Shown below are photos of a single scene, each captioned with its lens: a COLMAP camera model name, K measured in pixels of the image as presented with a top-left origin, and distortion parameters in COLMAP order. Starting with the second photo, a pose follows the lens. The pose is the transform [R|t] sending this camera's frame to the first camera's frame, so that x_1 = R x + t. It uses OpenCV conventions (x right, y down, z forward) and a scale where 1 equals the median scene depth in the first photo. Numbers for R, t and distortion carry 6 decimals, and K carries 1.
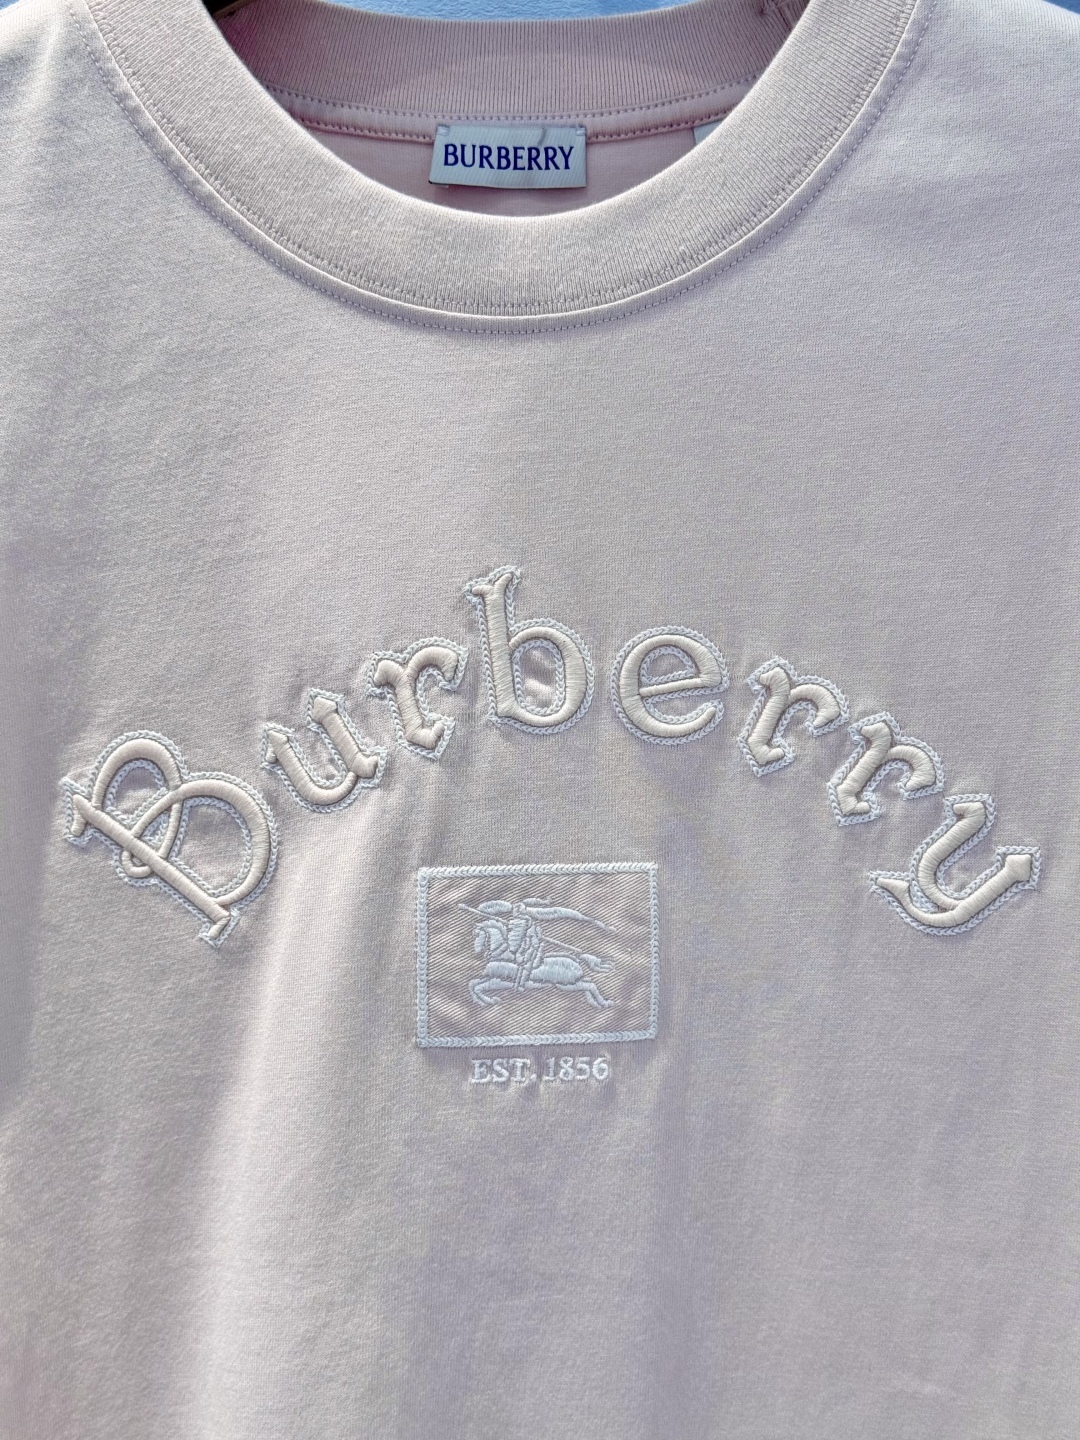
lens RADIAL K [[2063.9, 0, 540.0], [0, 2063.9, 720.0], [0, 0, 1]] dist [0.207399, -0.481593]
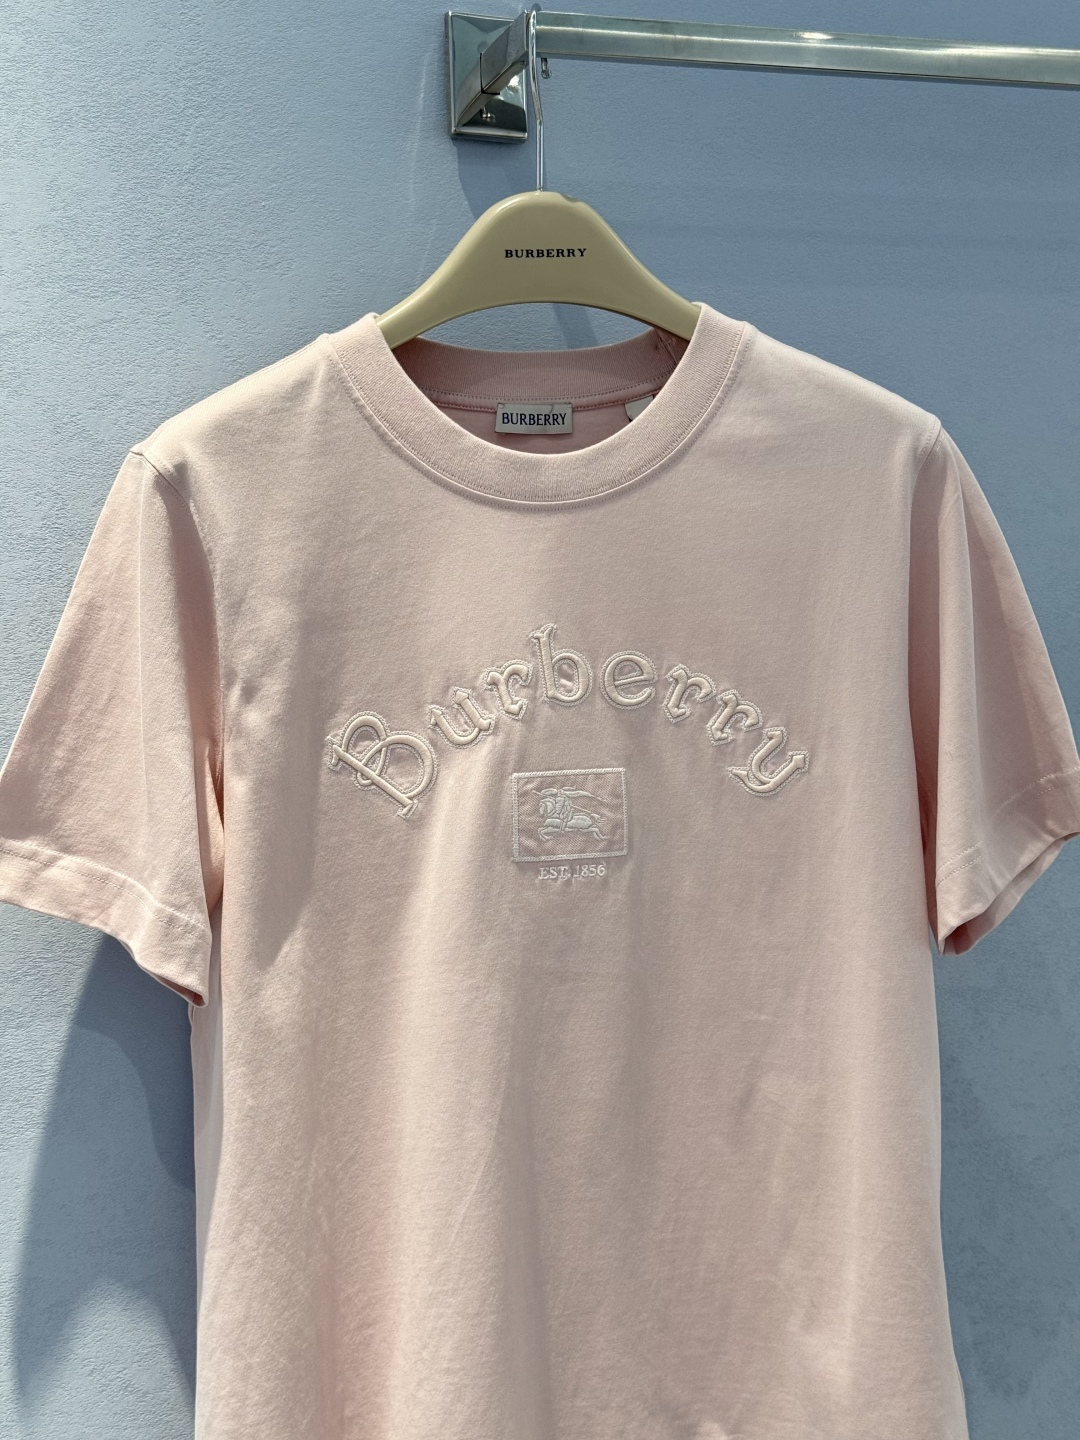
lens RADIAL K [[2063.9, 0, 540.0], [0, 2063.9, 720.0], [0, 0, 1]] dist [0.207399, -0.481593]
pose [[0.989873, -0.033775, 0.137882, -0.306969], [0.035453, 0.999324, -0.009727, 0.039274], [-0.137460, 0.014517, 0.990401, -1.005038]]
